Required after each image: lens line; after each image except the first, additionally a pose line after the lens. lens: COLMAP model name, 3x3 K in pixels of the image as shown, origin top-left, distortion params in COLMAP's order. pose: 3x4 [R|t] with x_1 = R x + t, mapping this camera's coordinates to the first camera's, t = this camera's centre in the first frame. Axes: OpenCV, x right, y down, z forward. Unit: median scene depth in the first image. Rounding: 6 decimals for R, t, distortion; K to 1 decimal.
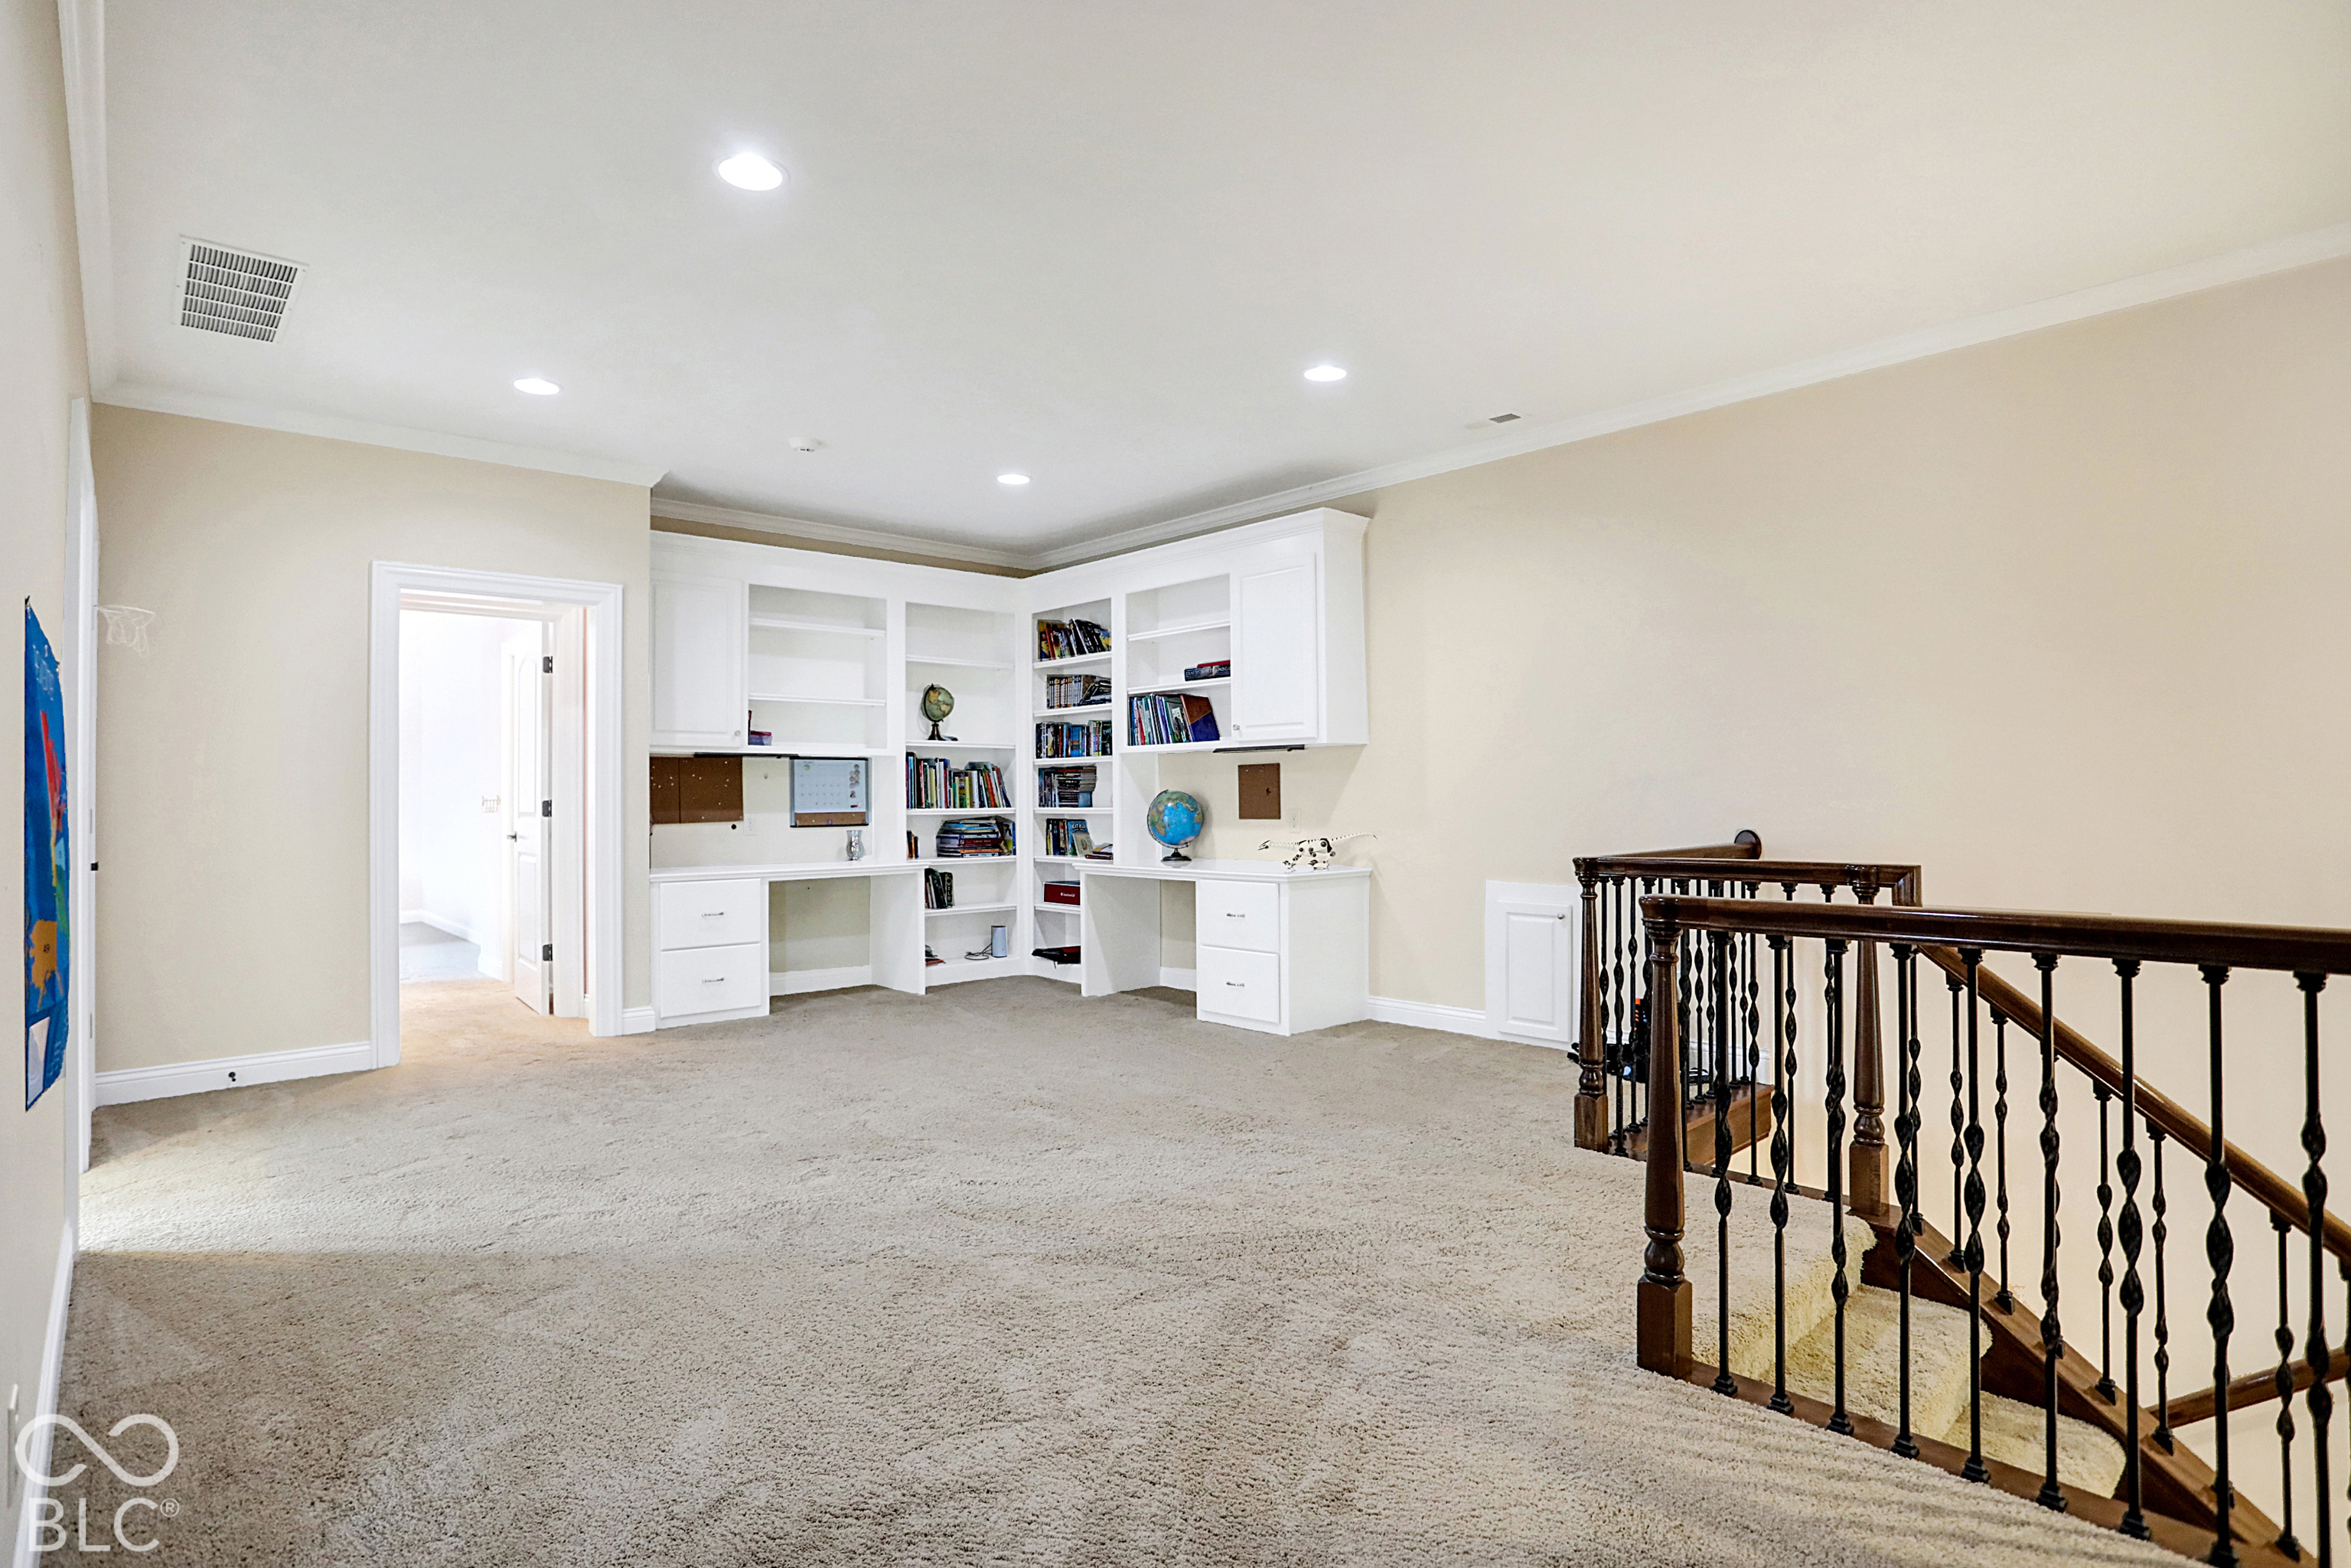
lens RADIAL K [[1191.7, 0, 1166.3], [0, 1191.7, 798.8], [0, 0, 1]] dist [-0.059111, 0.001518]
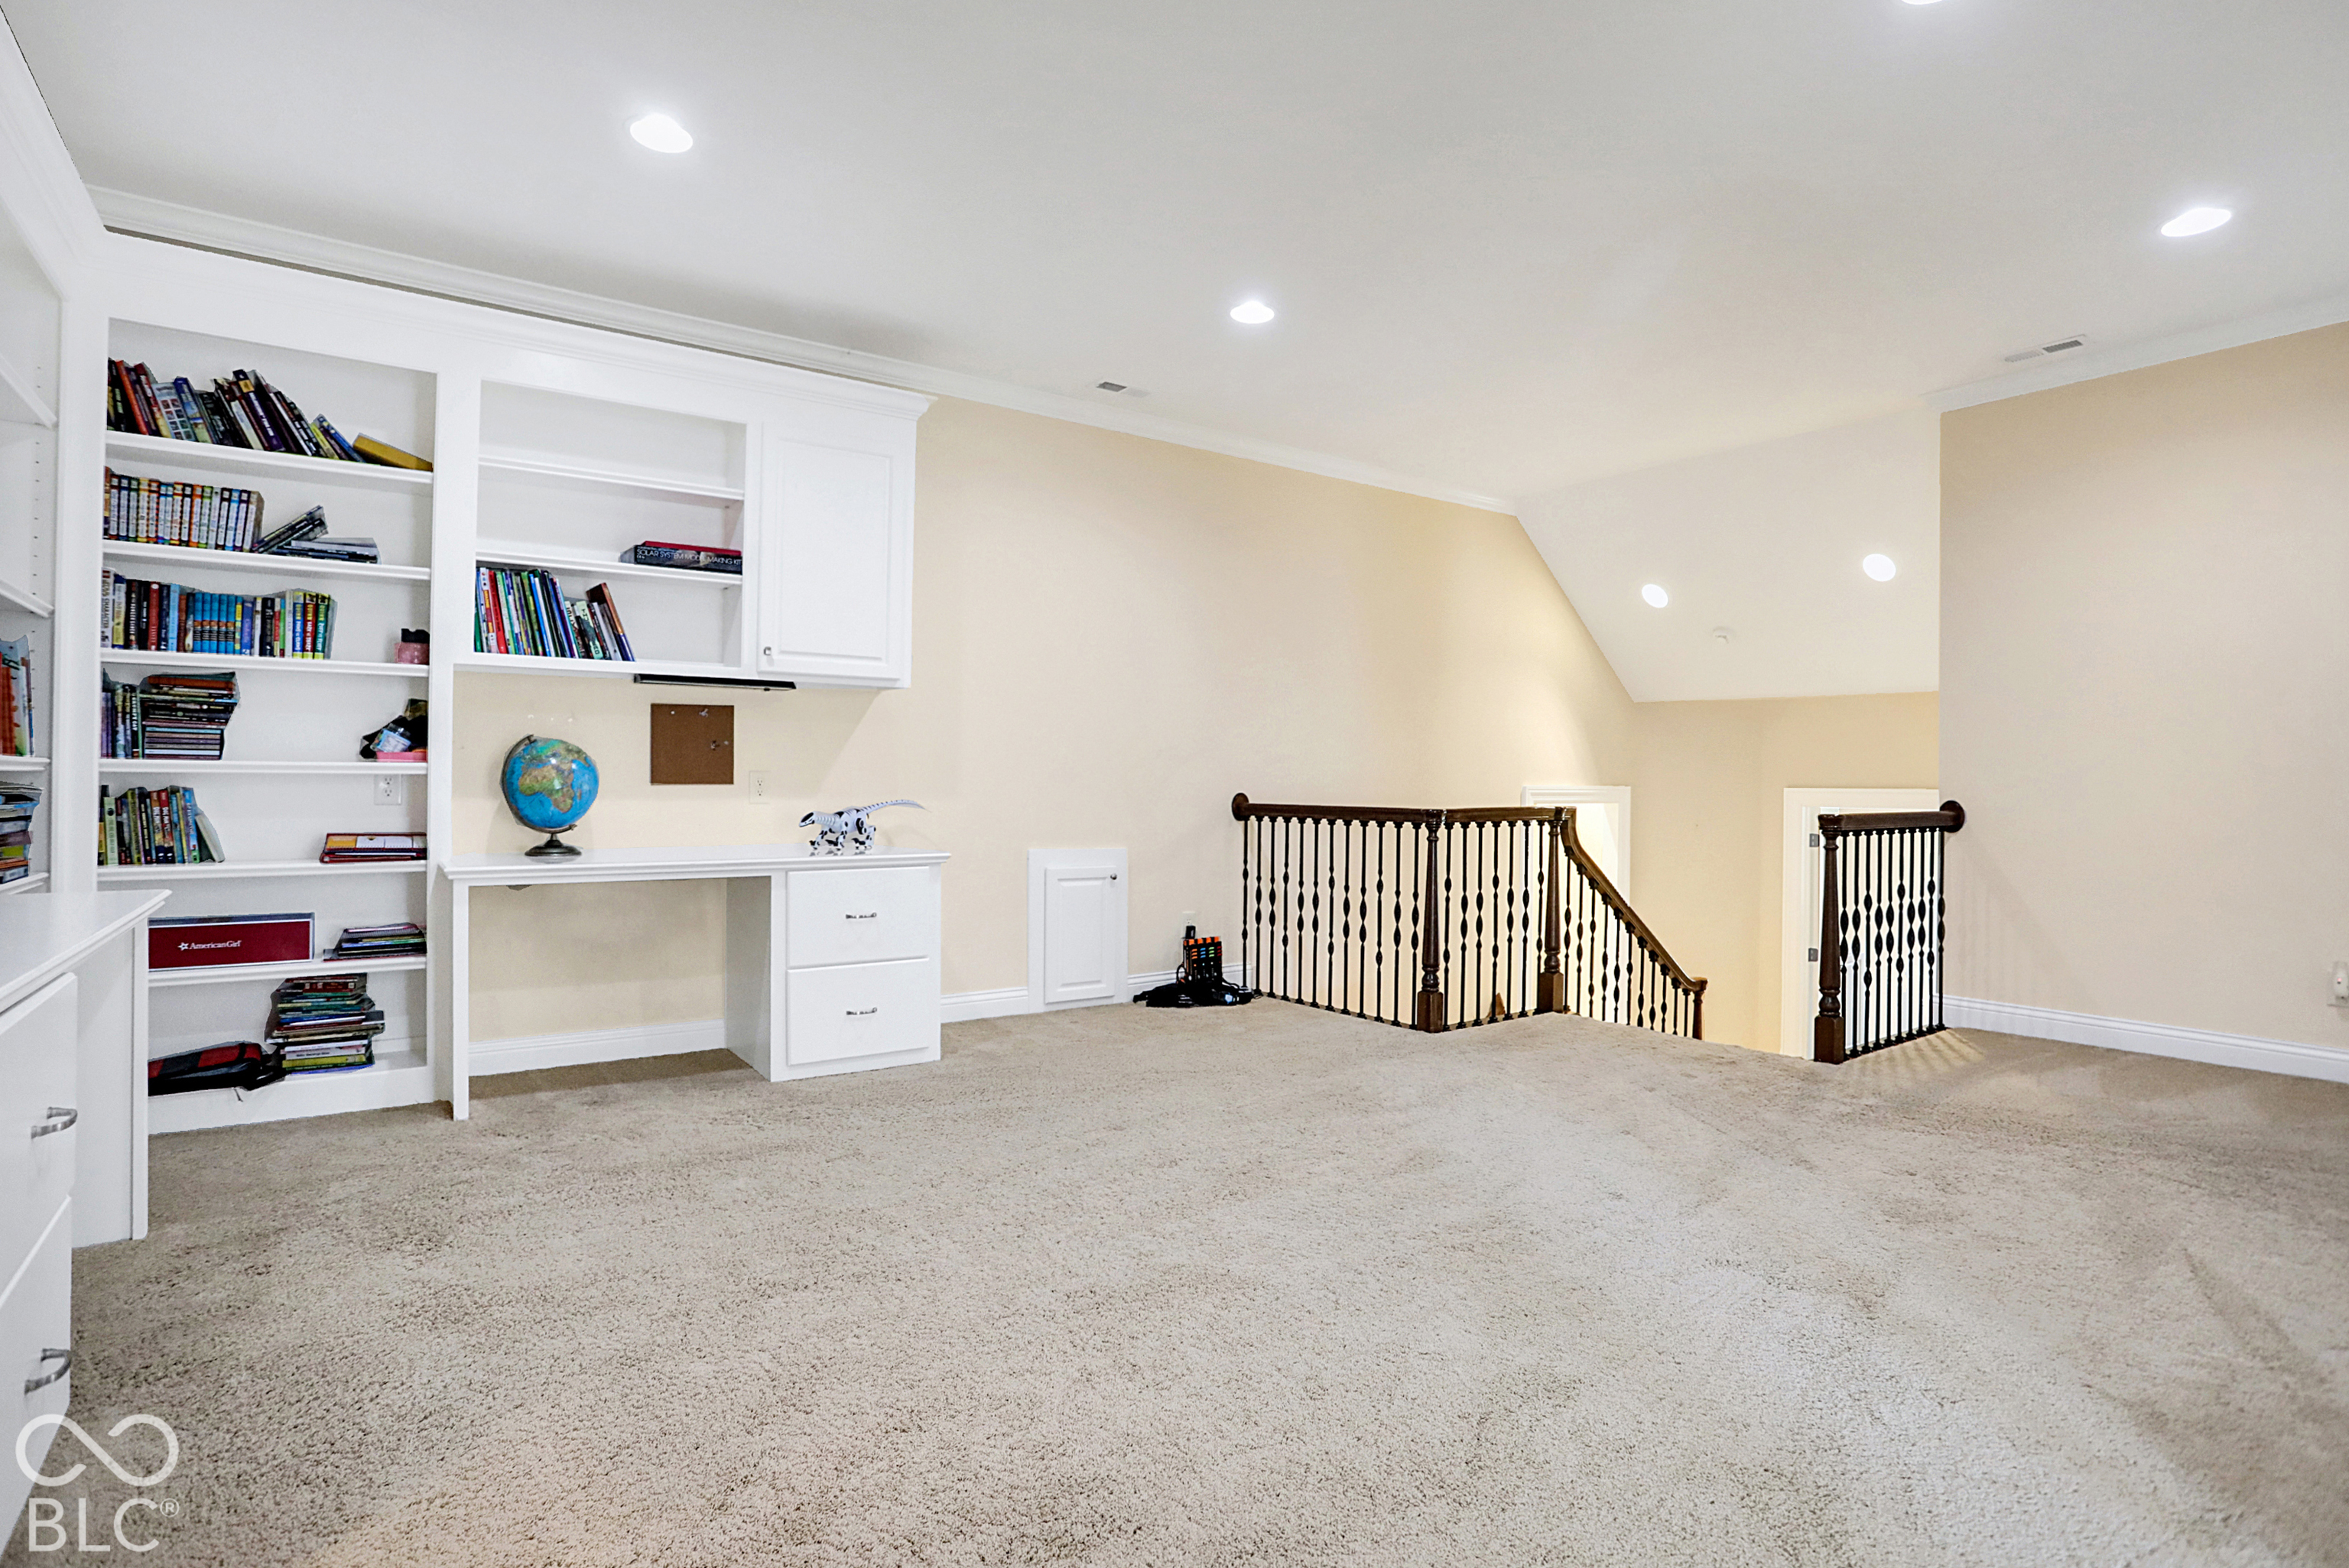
lens RADIAL K [[1190.6, 0, 1165.3], [0, 1190.6, 798.8], [0, 0, 1]] dist [-0.059111, 0.001518]
pose [[0.149208, -0.001691, 0.988804, -0.546816], [-0.003499, 0.999991, 0.002239, 0.022460], [-0.988800, -0.003793, 0.149201, 0.625754]]
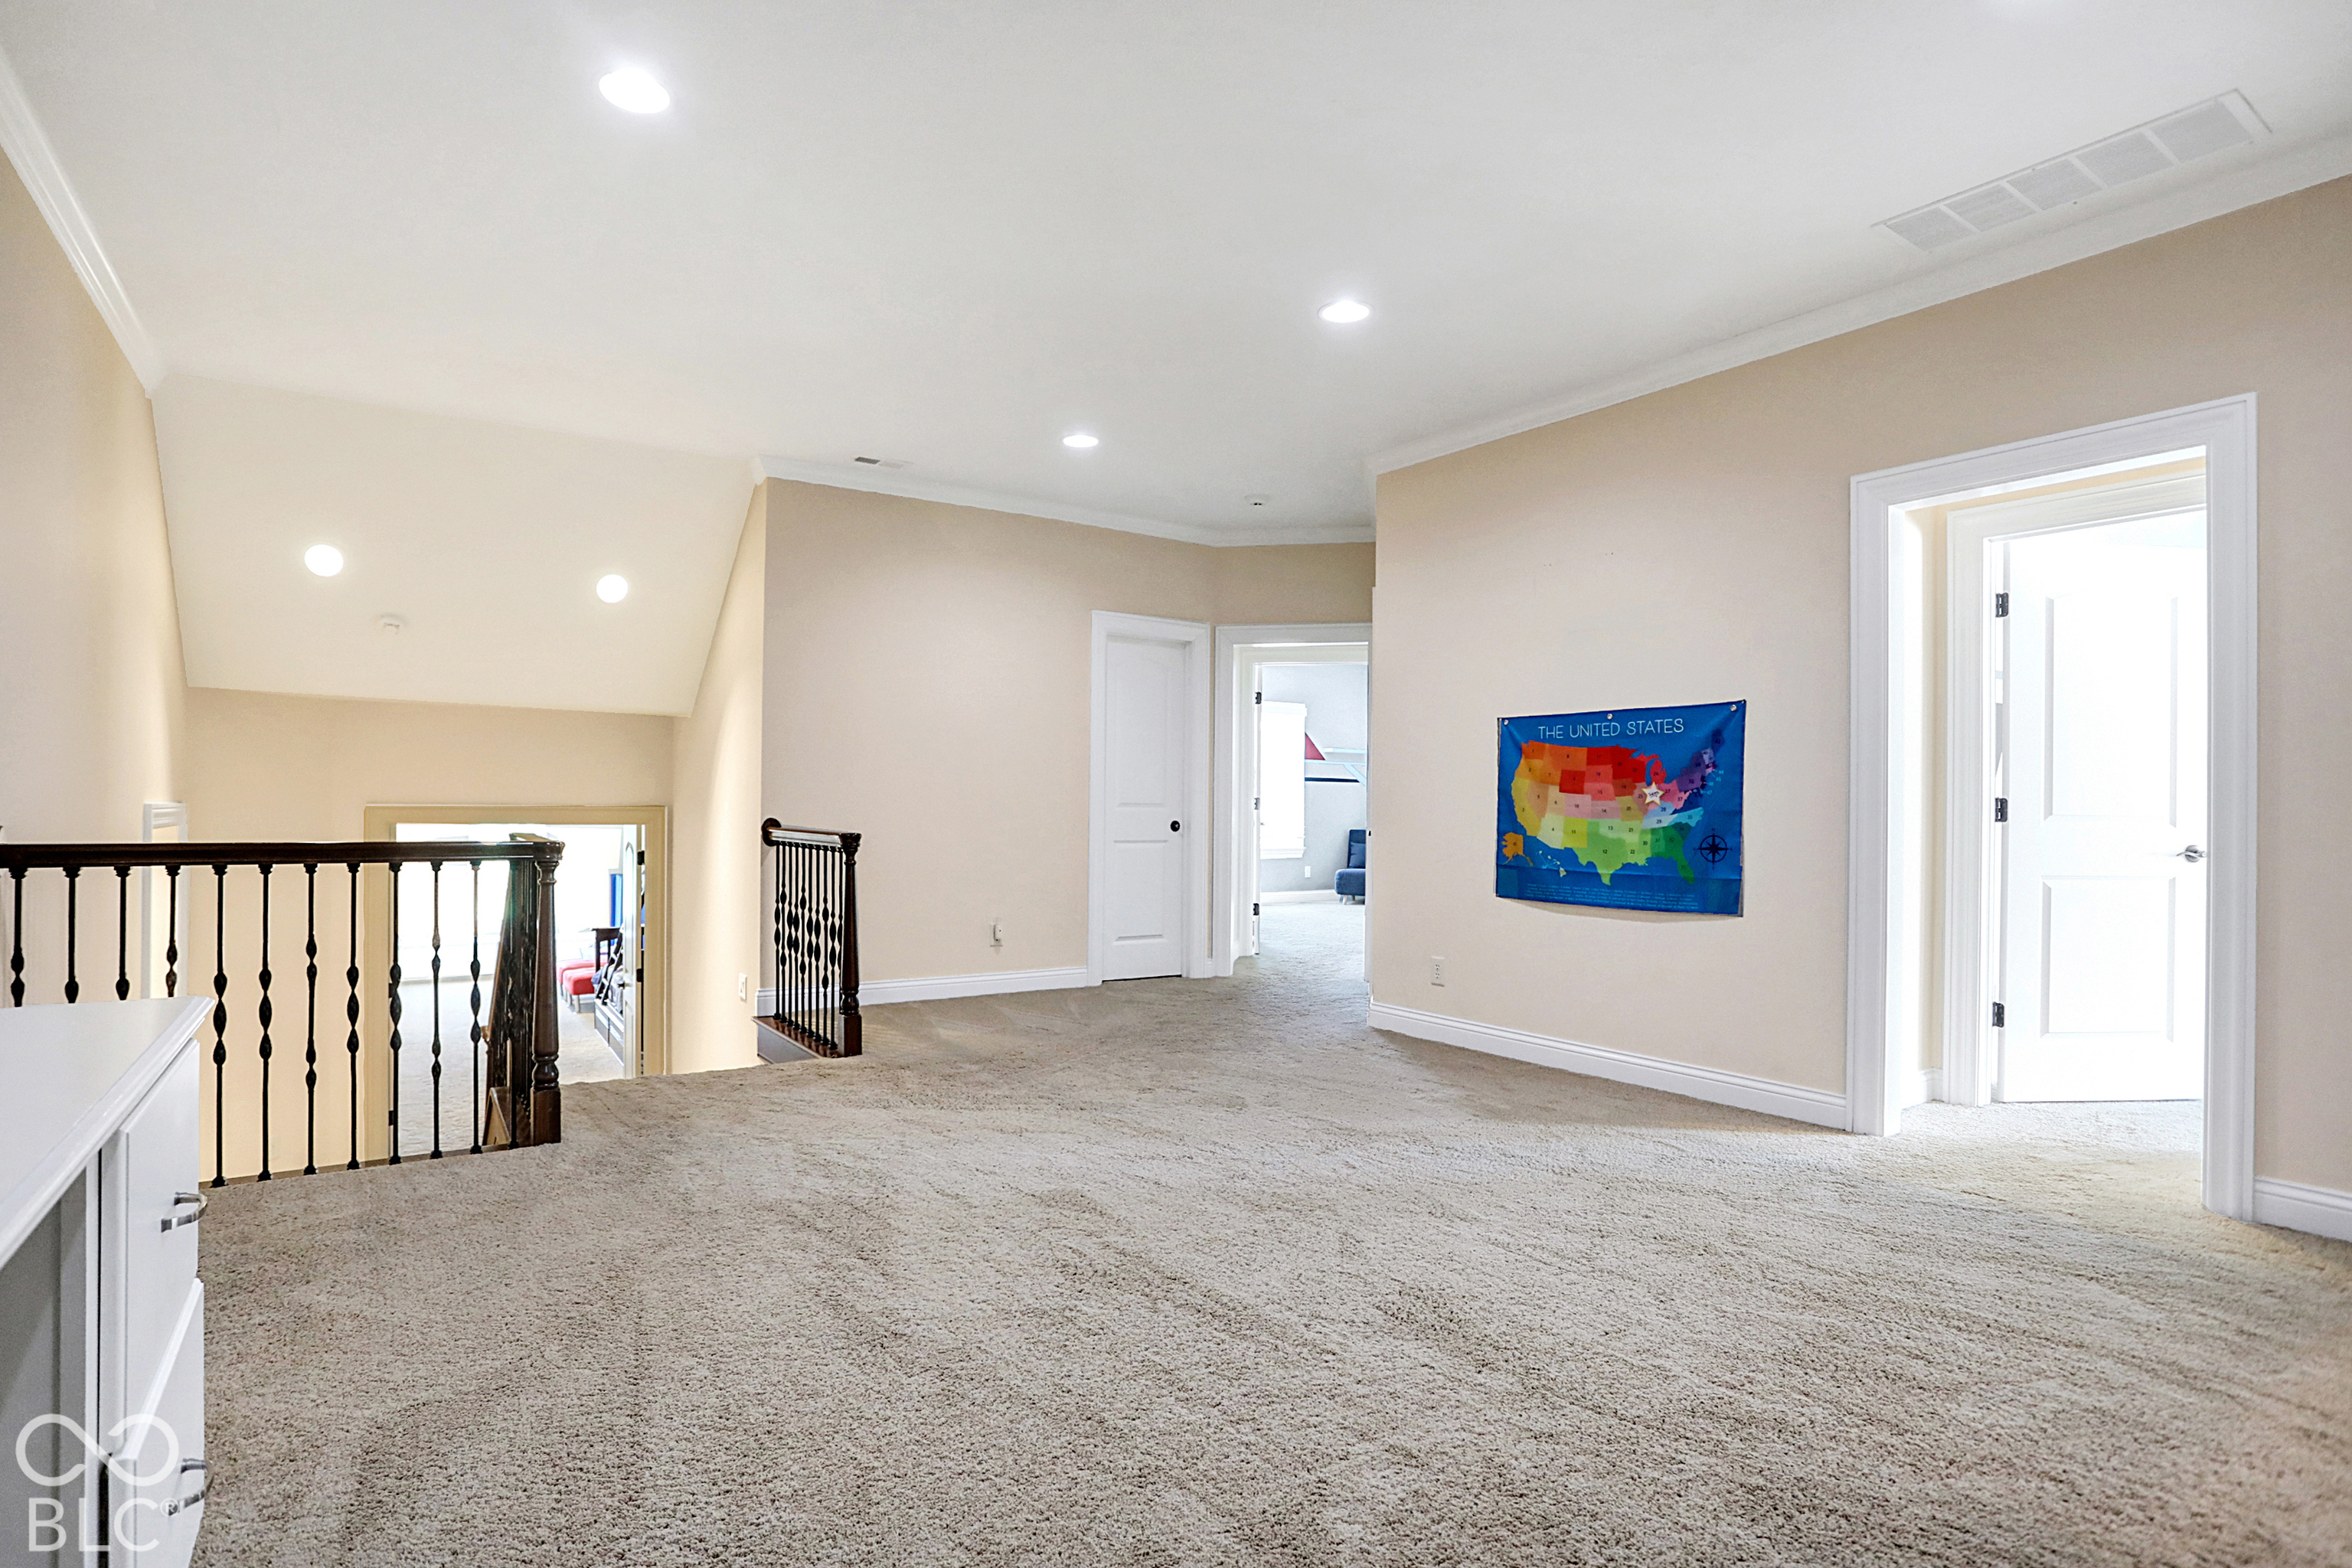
lens RADIAL K [[1152.5, 0, 1181.2], [0, 1152.5, 773.9], [0, 0, 1]] dist [0.011671, 0.000028]
pose [[-0.991492, -0.000689, 0.130165, -0.152560], [-0.005269, 0.999379, -0.034843, 0.015668], [-0.130061, -0.035233, -0.990880, 1.052410]]
